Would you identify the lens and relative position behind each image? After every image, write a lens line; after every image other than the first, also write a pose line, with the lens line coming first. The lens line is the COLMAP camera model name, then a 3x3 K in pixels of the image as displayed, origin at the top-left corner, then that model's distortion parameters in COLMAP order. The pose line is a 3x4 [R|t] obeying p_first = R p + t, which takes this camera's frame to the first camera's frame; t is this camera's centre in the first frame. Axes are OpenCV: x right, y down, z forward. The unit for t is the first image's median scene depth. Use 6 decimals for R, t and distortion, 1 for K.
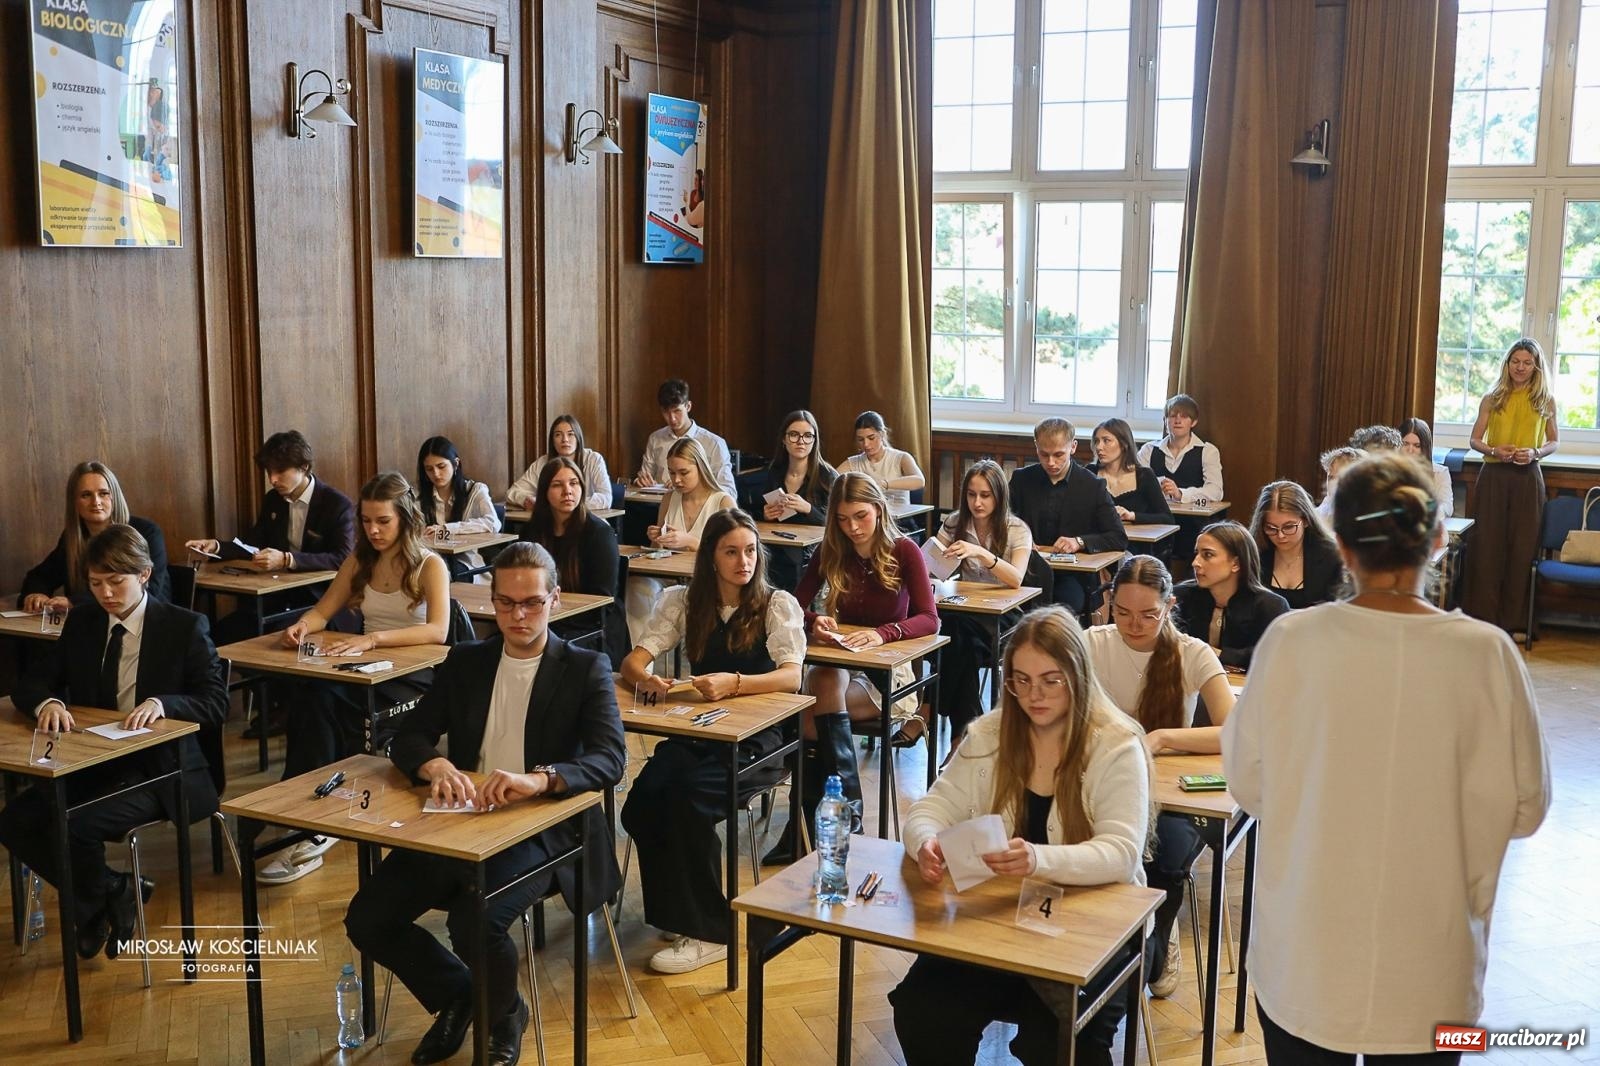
lens RADIAL K [[1704.5, 0, 818.9], [0, 1704.5, 551.4], [0, 0, 1]] dist [-0.072508, 0.139316]
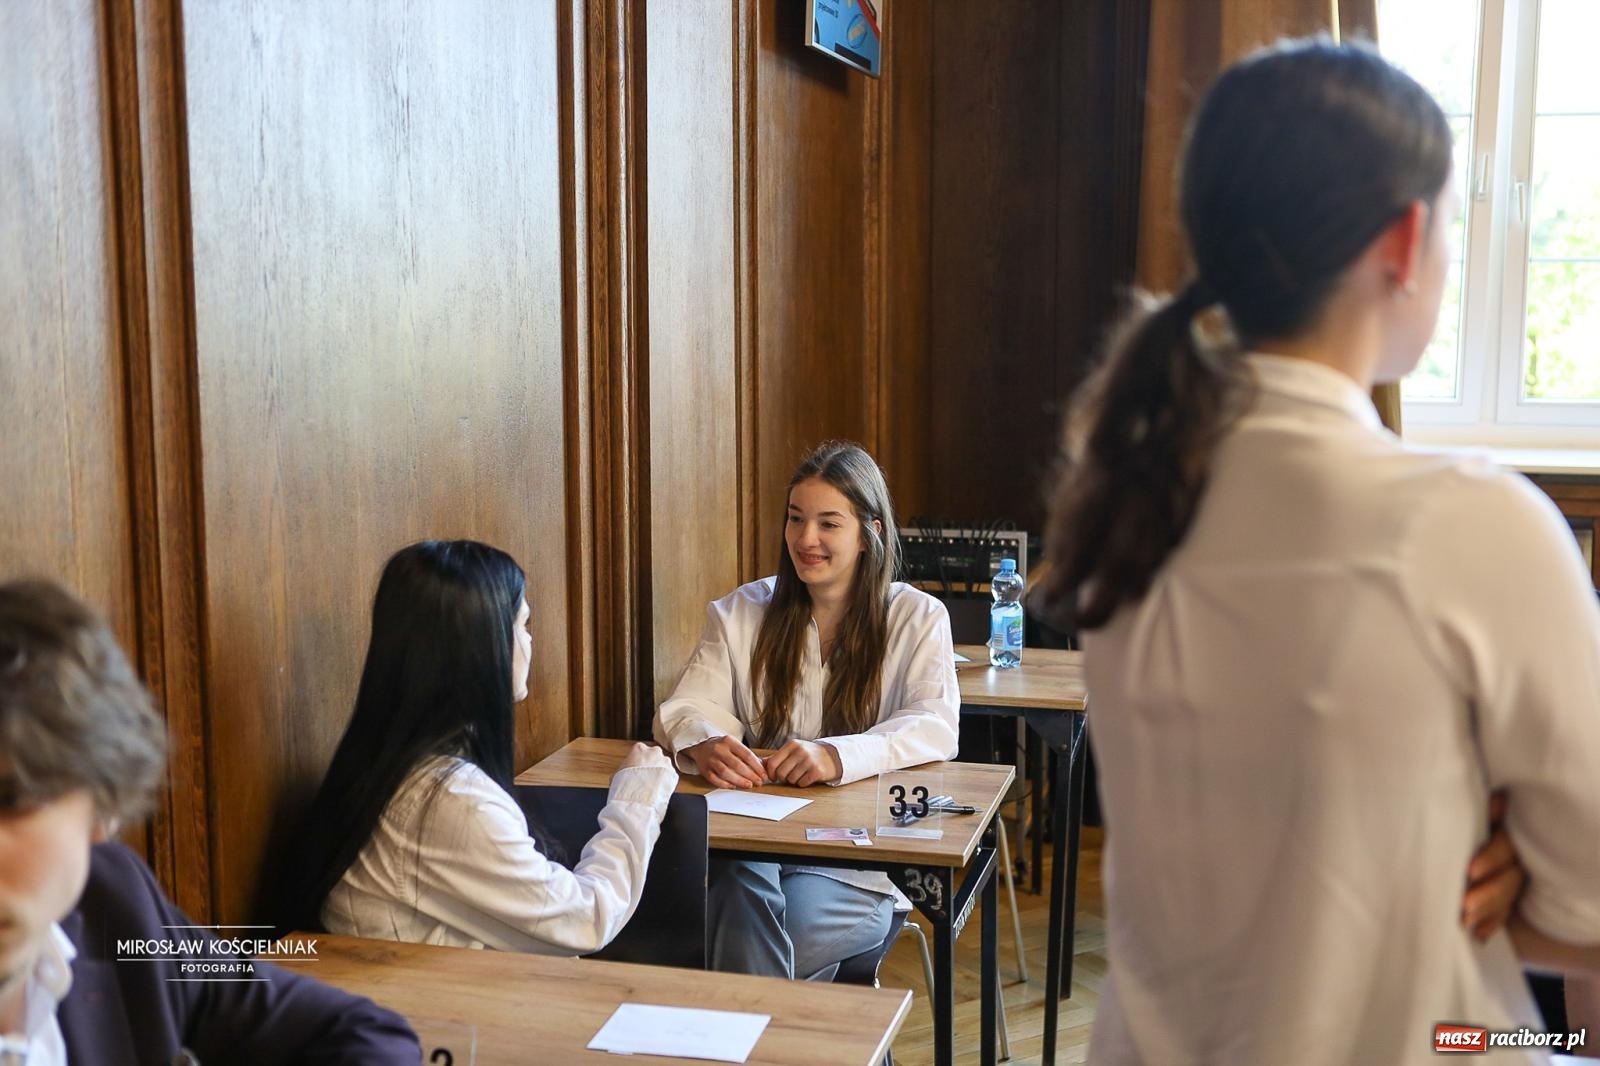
lens RADIAL K [[1704.5, 0, 818.9], [0, 1704.5, 551.4], [0, 0, 1]] dist [-0.072508, 0.139316]
pose [[0.965699, -0.045683, 0.255613, -0.248191], [0.048772, 0.998793, -0.005754, -0.067752], [-0.255042, 0.018024, 0.966762, 0.784500]]
